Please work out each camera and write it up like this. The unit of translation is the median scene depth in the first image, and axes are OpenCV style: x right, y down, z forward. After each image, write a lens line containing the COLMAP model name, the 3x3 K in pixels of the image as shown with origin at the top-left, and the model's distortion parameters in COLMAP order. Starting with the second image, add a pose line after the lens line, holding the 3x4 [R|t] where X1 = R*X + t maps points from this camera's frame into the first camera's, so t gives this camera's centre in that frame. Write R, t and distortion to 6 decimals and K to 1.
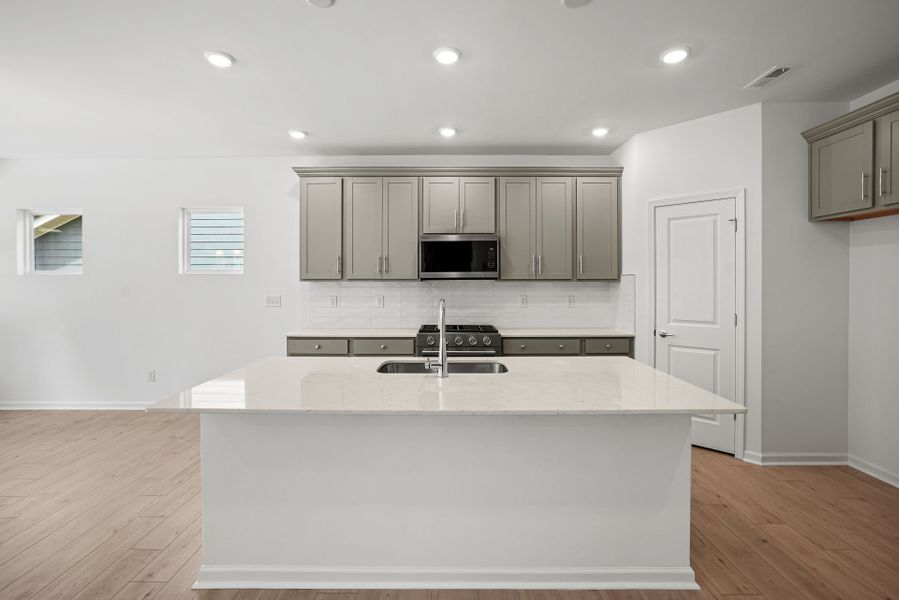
lens RADIAL K [[424.7, 0, 448.8], [0, 424.7, 286.2], [0, 0, 1]] dist [-0.044852, 0.023817]
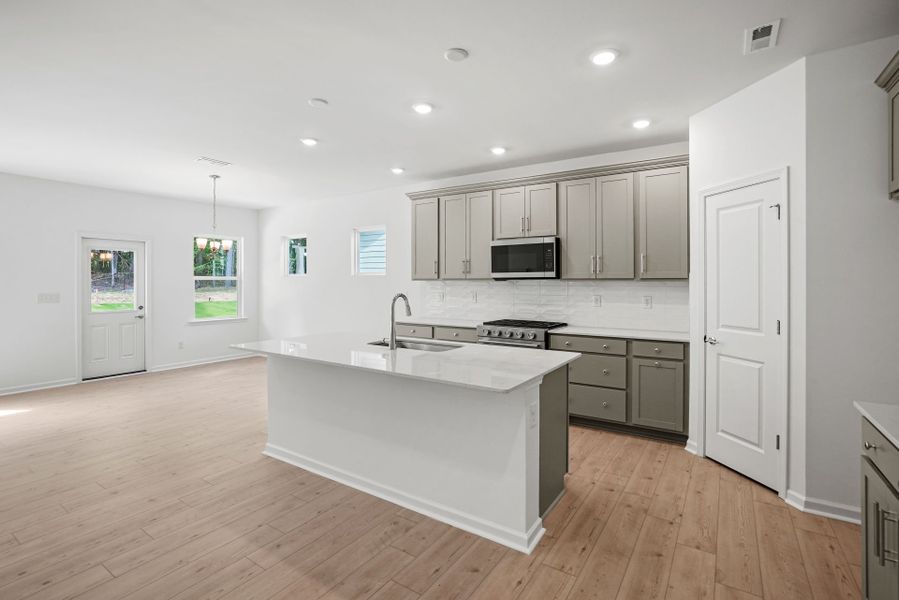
lens RADIAL K [[424.7, 0, 448.8], [0, 424.7, 286.2], [0, 0, 1]] dist [-0.044852, 0.023817]
pose [[0.836375, 0.006789, -0.548116, 0.486511], [-0.005414, 0.999977, 0.004124, -0.000719], [0.548131, -0.000481, 0.836392, -0.031592]]
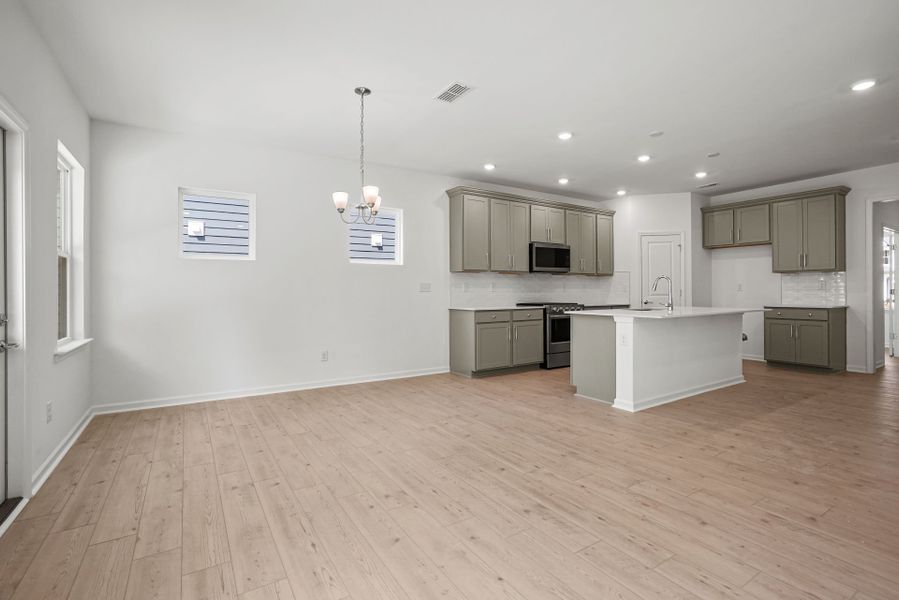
lens RADIAL K [[424.7, 0, 448.8], [0, 424.7, 286.2], [0, 0, 1]] dist [-0.044852, 0.023817]
pose [[0.842434, 0.002688, 0.538793, -1.184907], [0.007068, 0.999846, -0.016039, 0.060887], [-0.538753, 0.017320, 0.842286, -0.125205]]
